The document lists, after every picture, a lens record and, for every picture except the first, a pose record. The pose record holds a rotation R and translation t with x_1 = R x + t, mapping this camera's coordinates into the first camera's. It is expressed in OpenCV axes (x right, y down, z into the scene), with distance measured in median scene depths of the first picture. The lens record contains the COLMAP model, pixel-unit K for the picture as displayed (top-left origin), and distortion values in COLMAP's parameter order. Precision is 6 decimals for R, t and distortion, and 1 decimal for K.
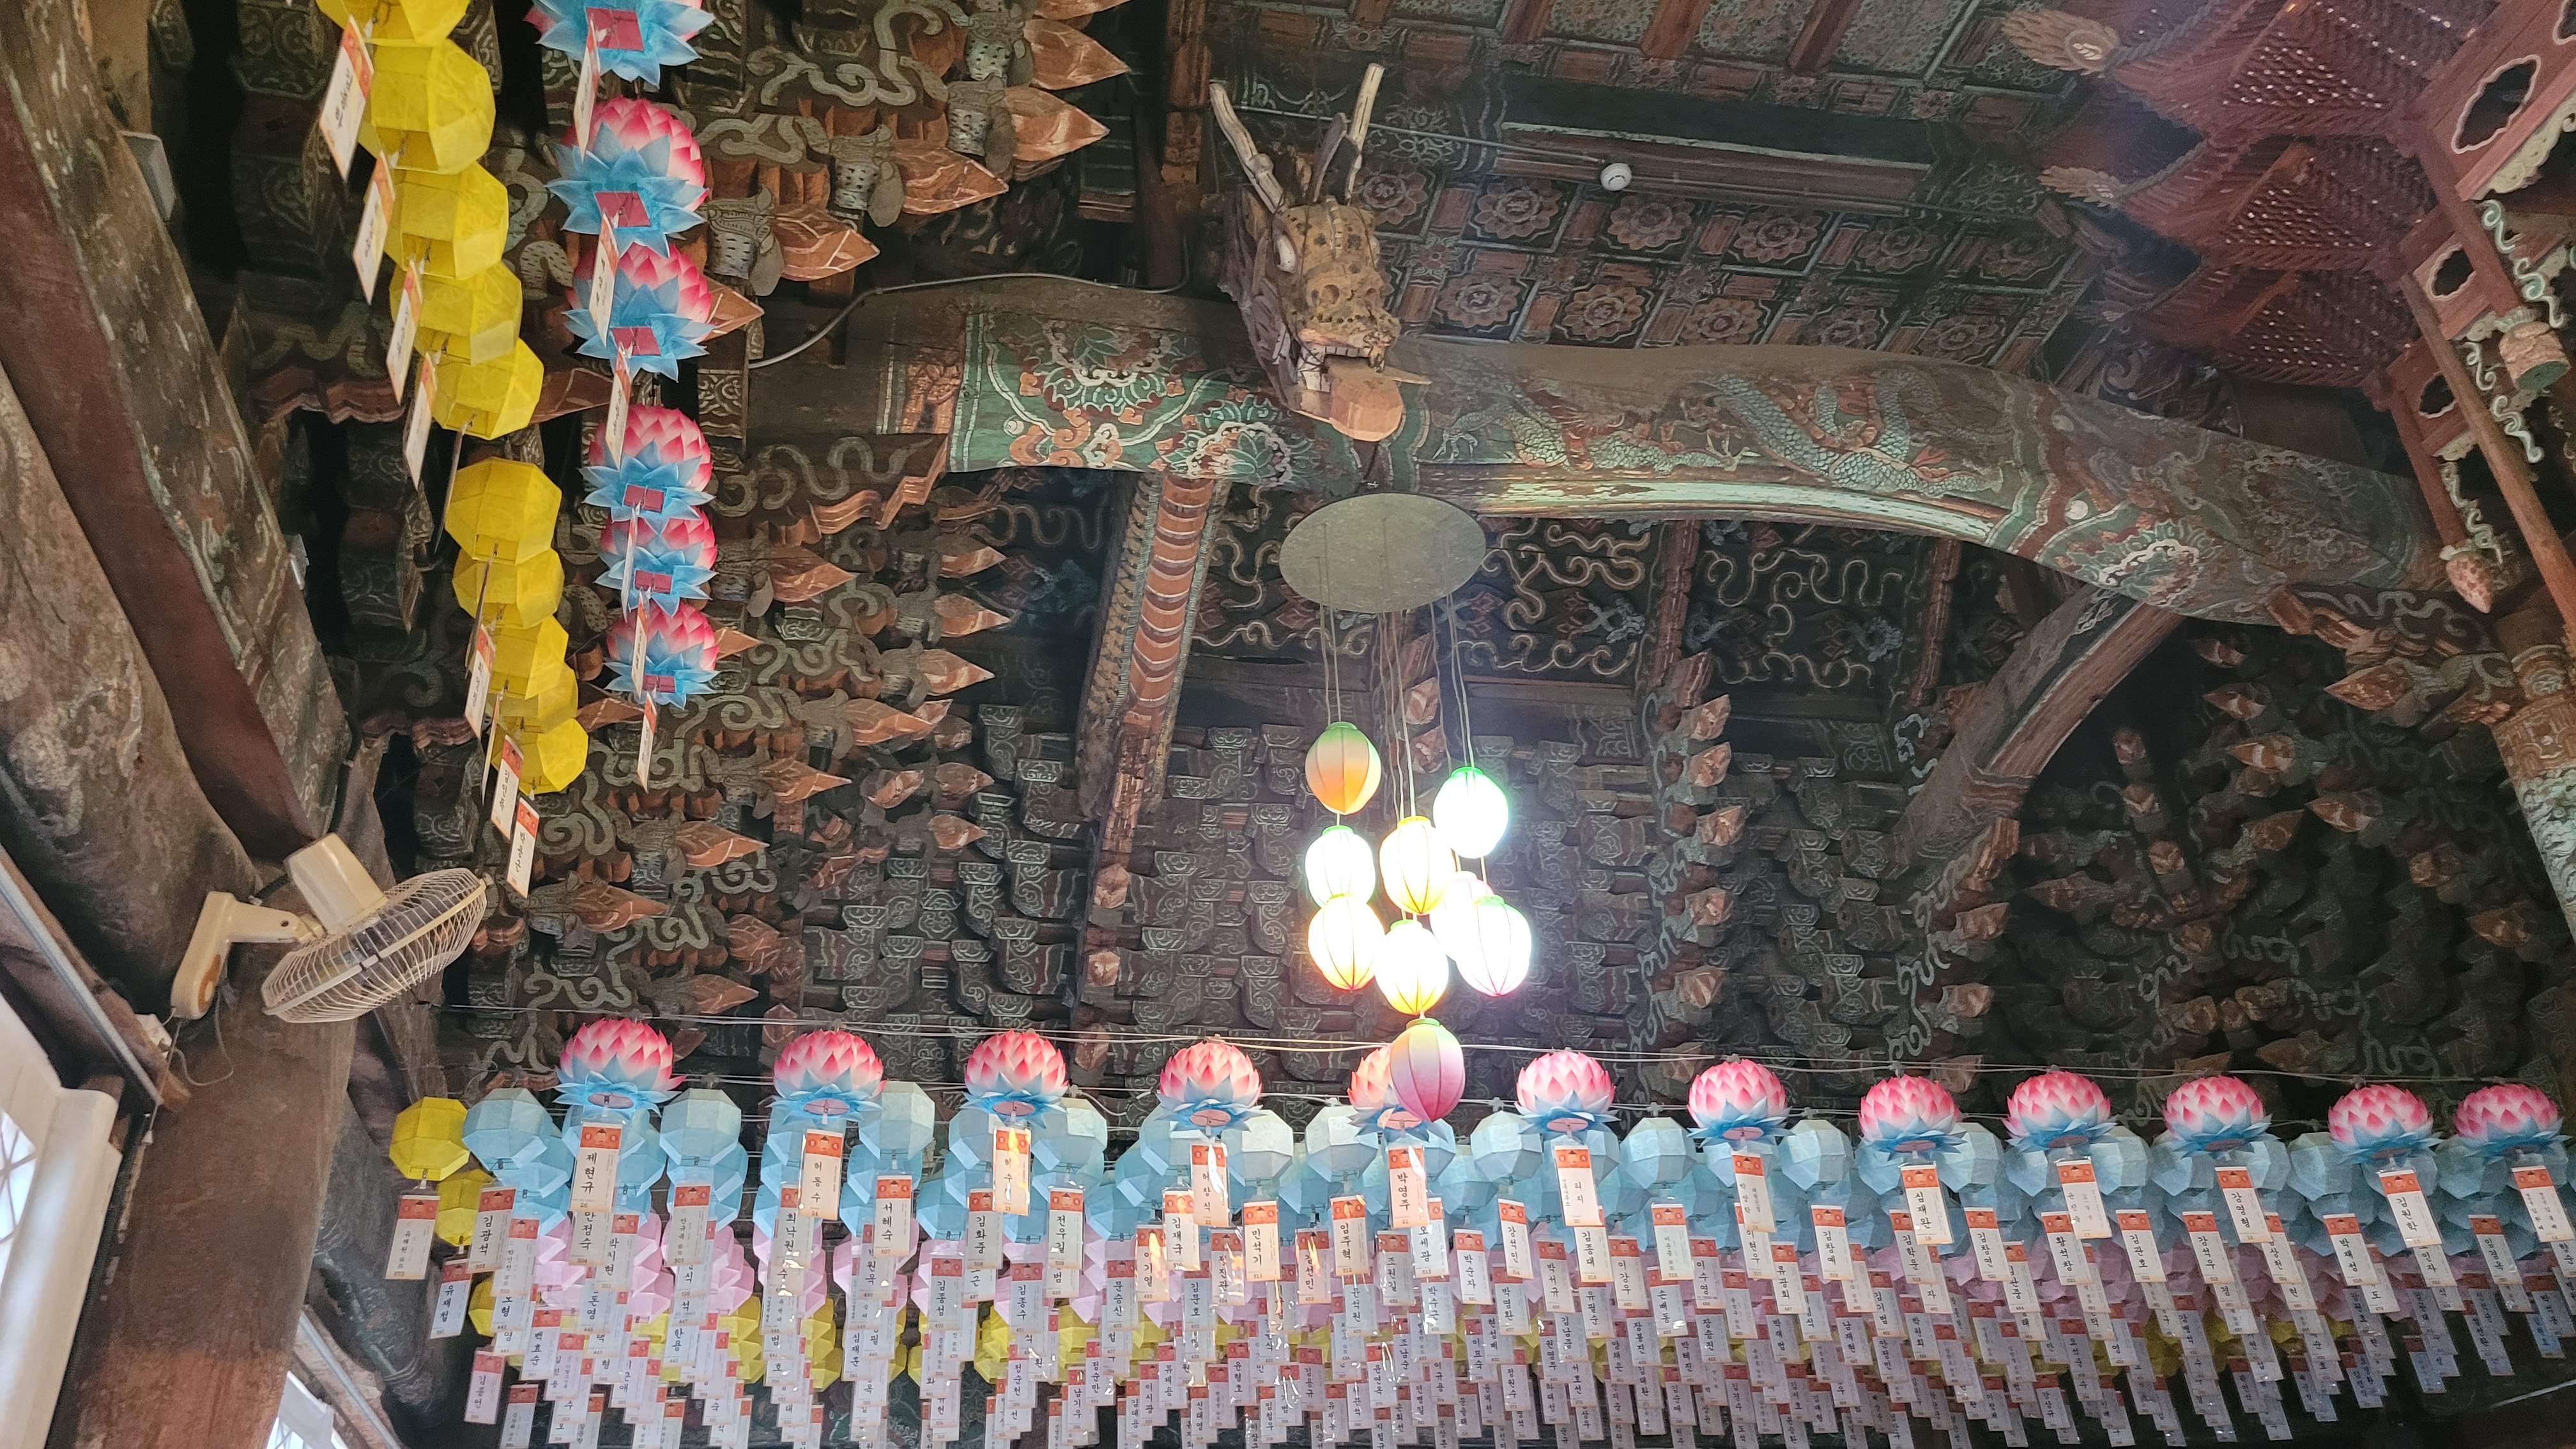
lens RADIAL K [[1933.6, 0, 1286.3], [0, 1933.6, 732.3], [0, 0, 1]] dist [0.051159, -0.035744]
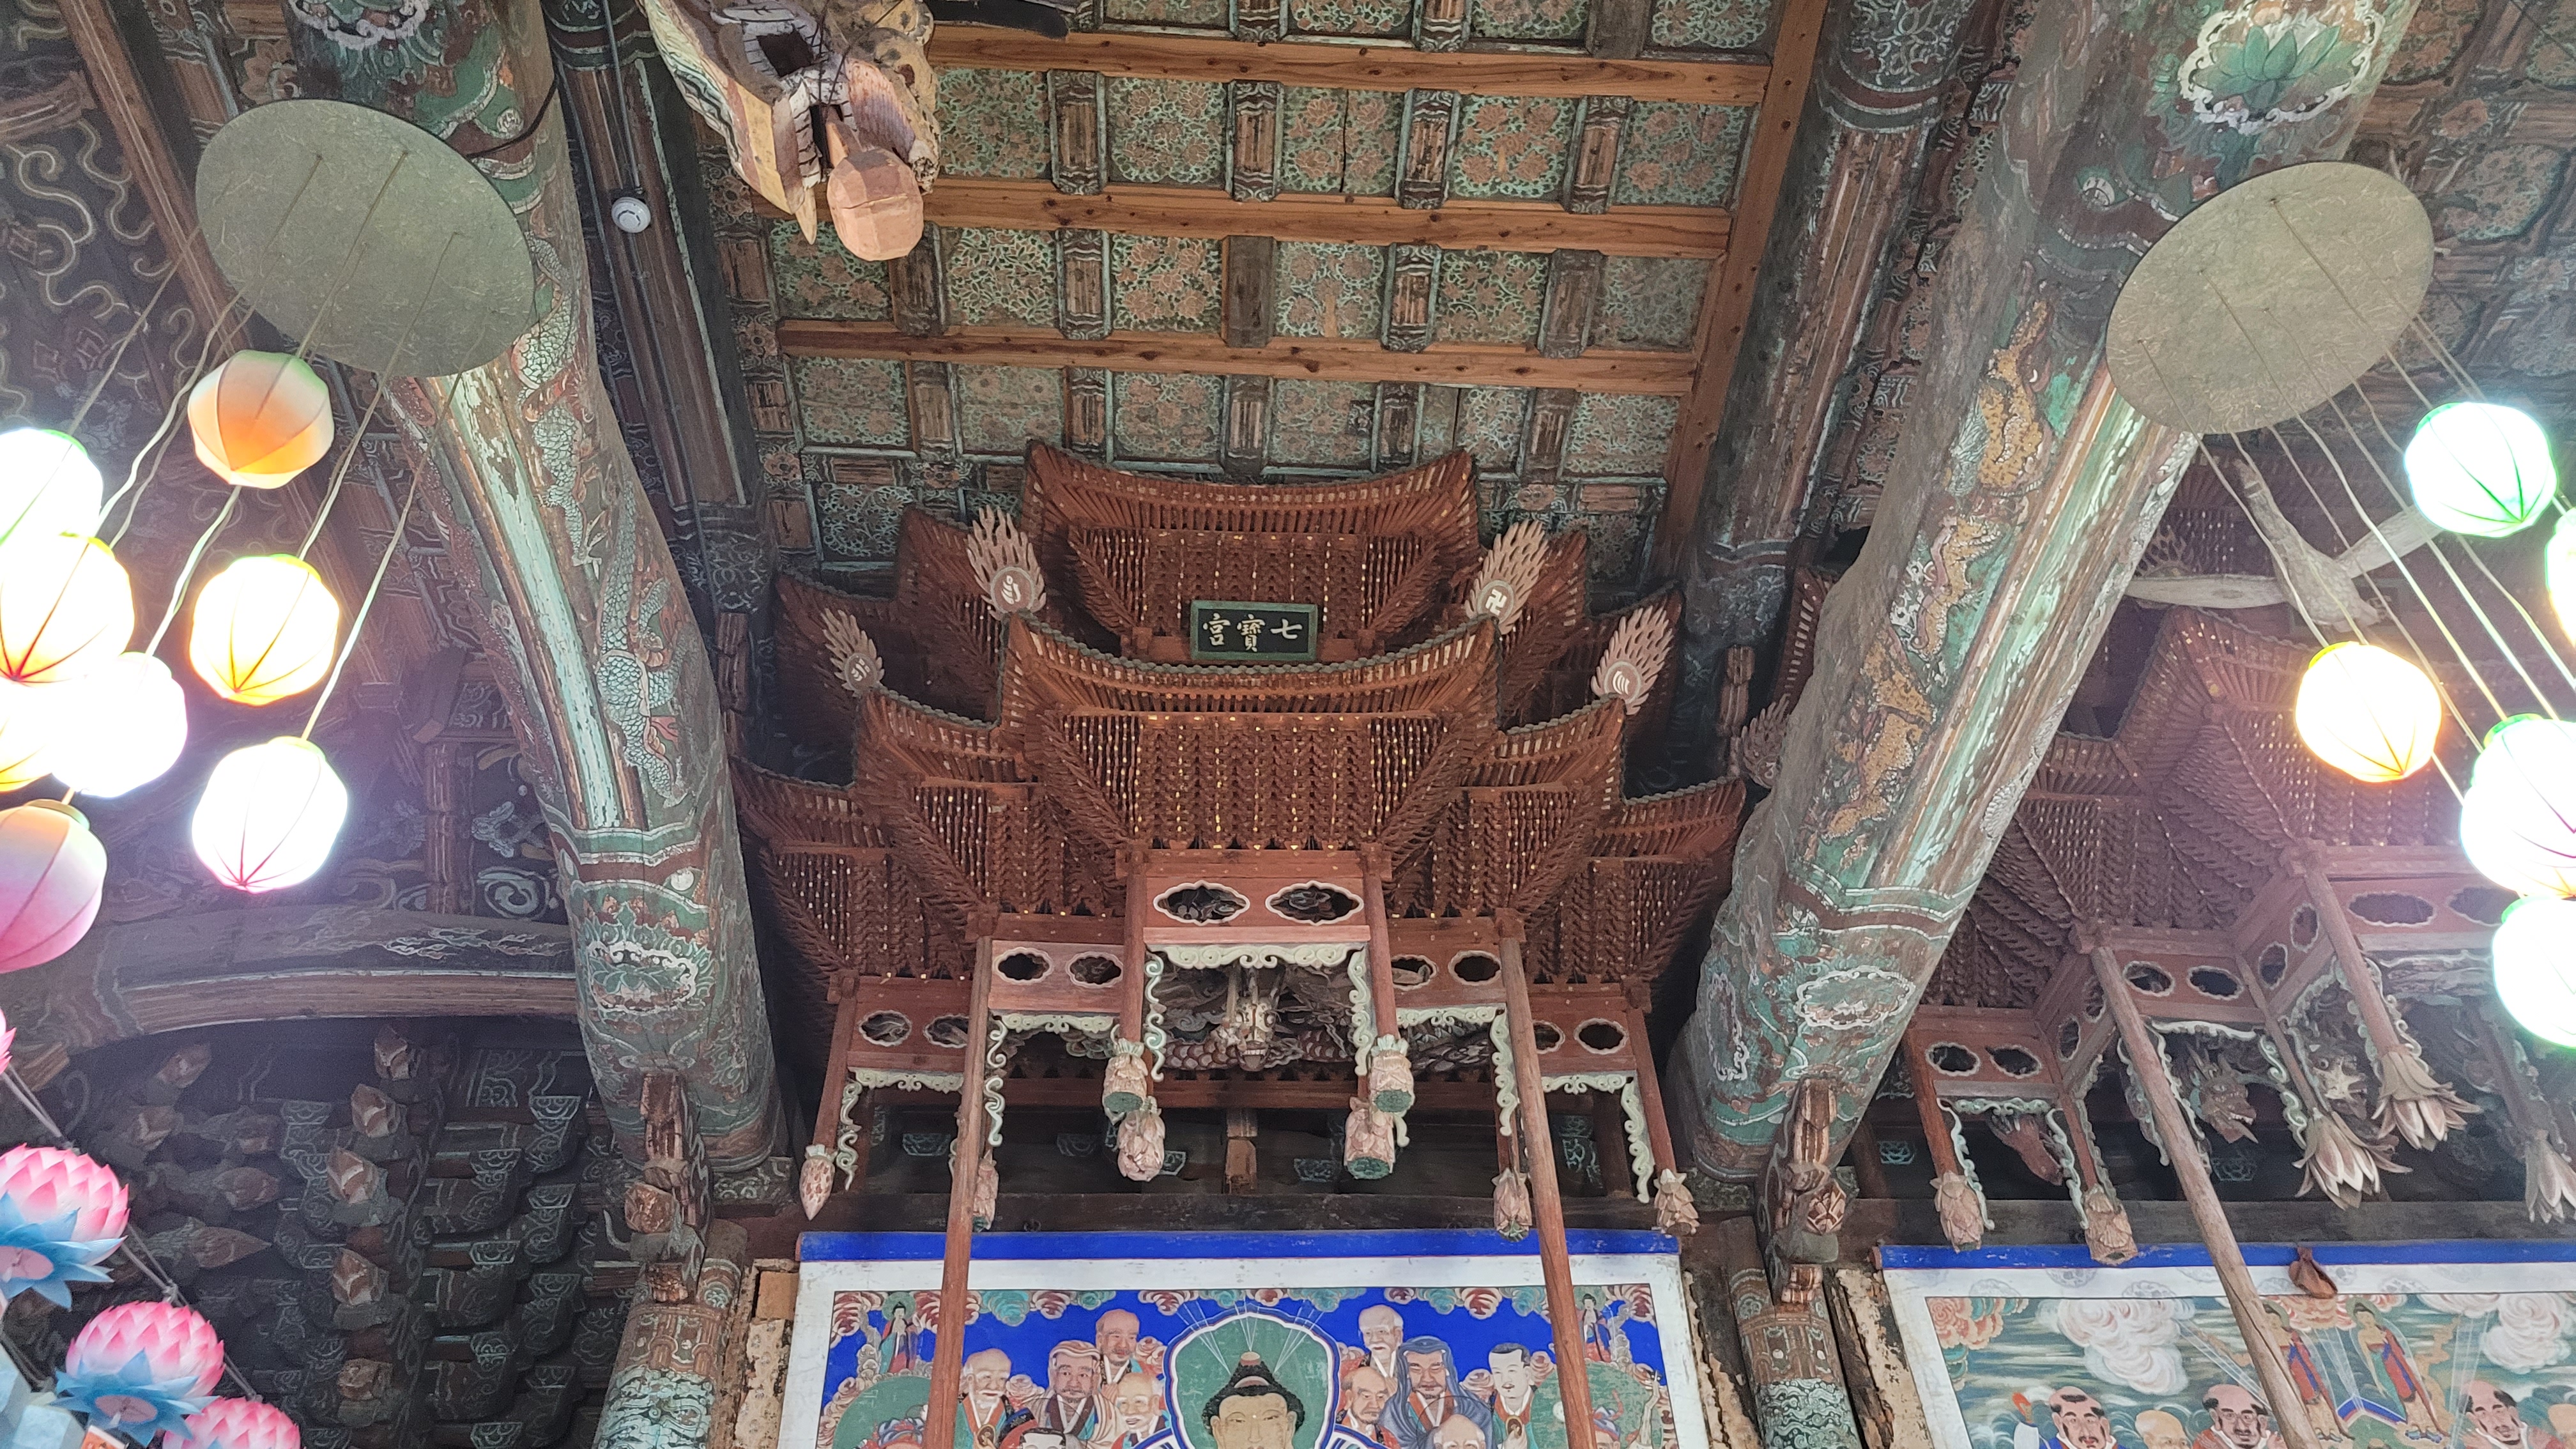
lens RADIAL K [[1933.6, 0, 1265.9], [0, 1933.6, 759.5], [0, 0, 1]] dist [0.051159, -0.035744]
pose [[0.164212, 0.709384, 0.685426, -0.212564], [-0.494205, 0.660526, -0.565213, 0.227250], [-0.853695, -0.245926, 0.459048, 0.362056]]
